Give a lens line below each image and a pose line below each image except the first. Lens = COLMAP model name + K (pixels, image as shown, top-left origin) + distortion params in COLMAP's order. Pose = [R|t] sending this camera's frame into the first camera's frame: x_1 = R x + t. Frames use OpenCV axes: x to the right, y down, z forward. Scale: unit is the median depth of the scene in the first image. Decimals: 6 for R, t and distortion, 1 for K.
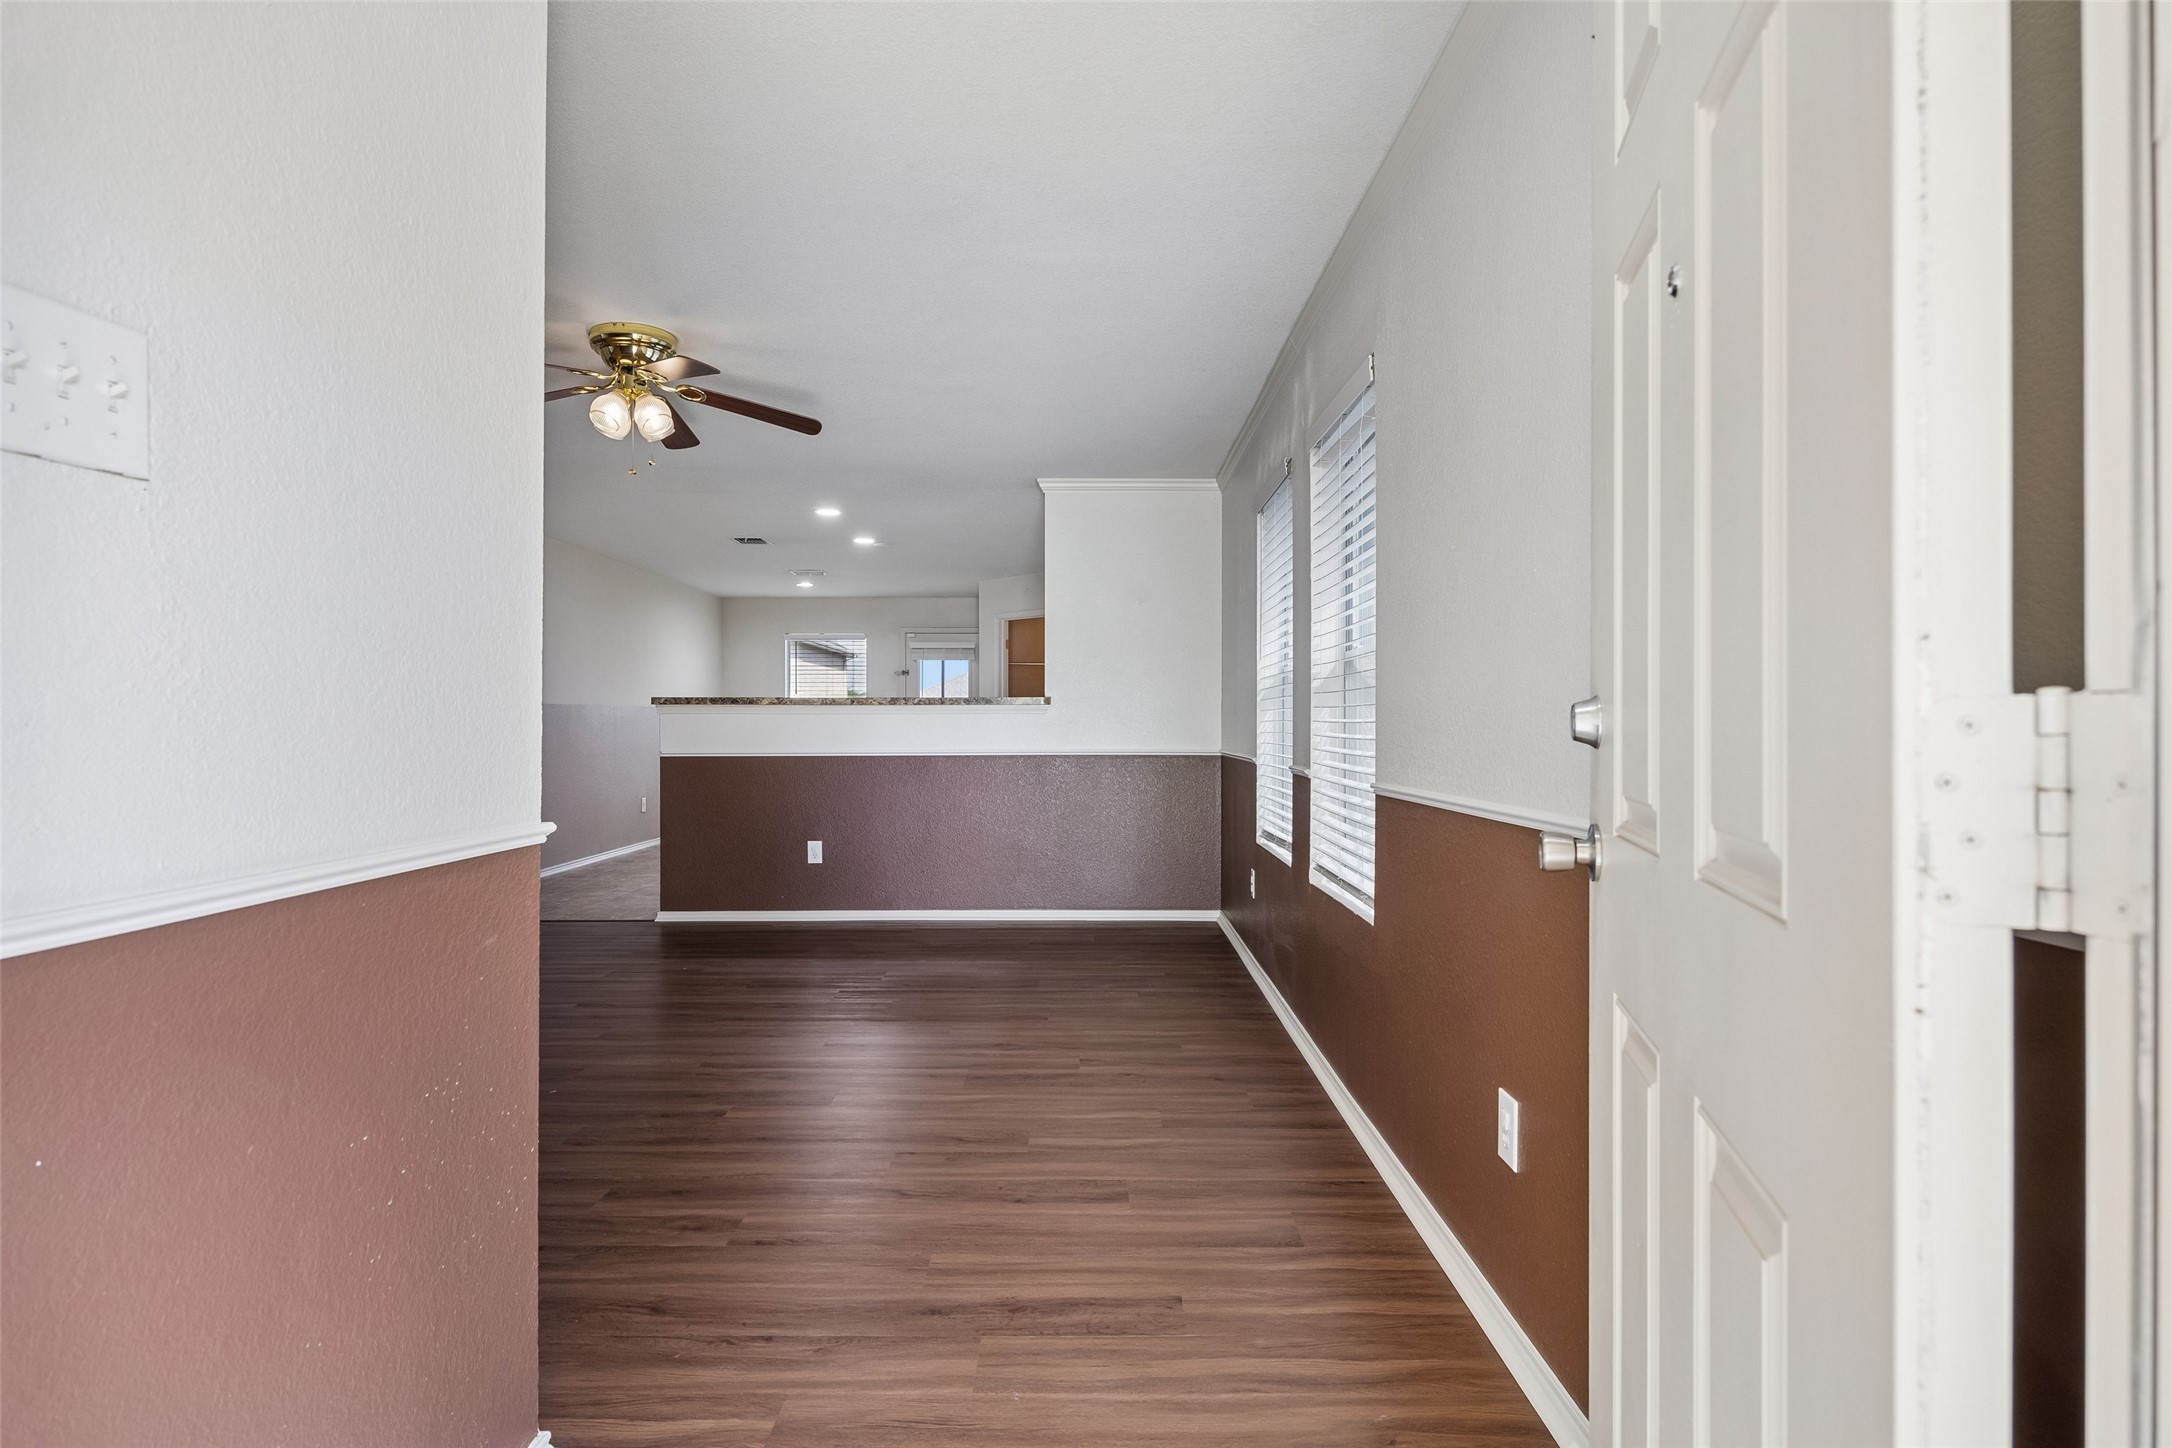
lens RADIAL K [[1173.2, 0, 1086.0], [0, 1173.2, 724.0], [0, 0, 1]] dist [-0.002145, -0.000557]
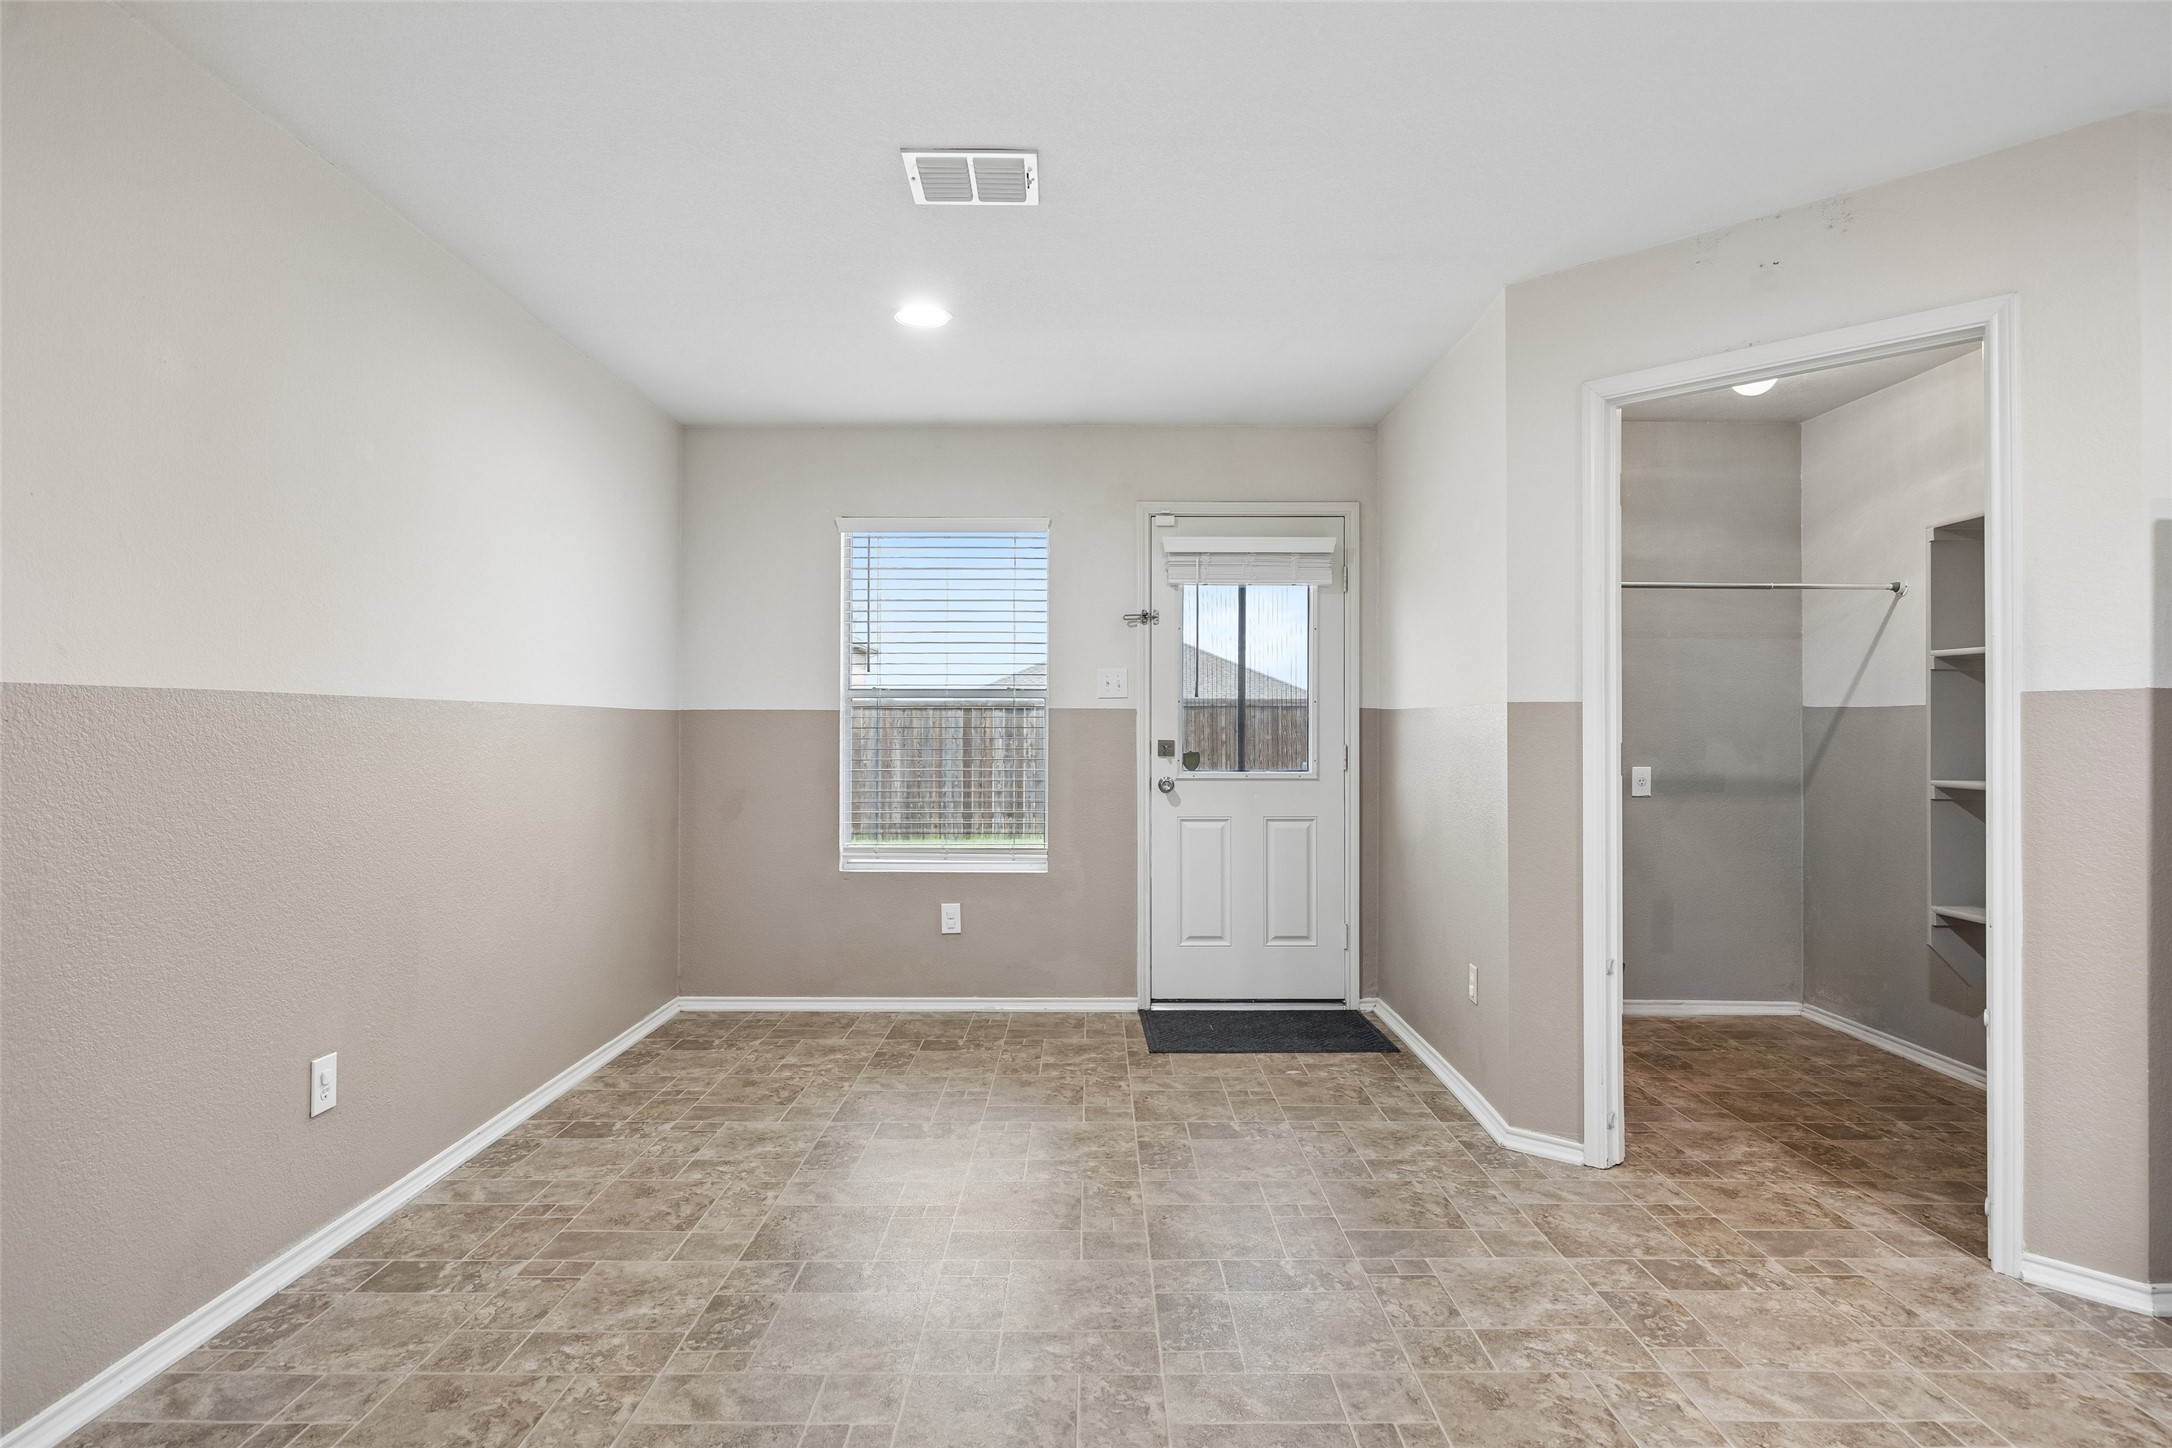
lens RADIAL K [[1173.2, 0, 1086.0], [0, 1173.2, 724.0], [0, 0, 1]] dist [-0.002145, -0.000557]
pose [[0.999976, 0.006864, 0.000096, -0.389580], [-0.006863, 0.999924, -0.010283, -0.010464], [-0.000167, 0.010282, 0.999947, 1.378285]]
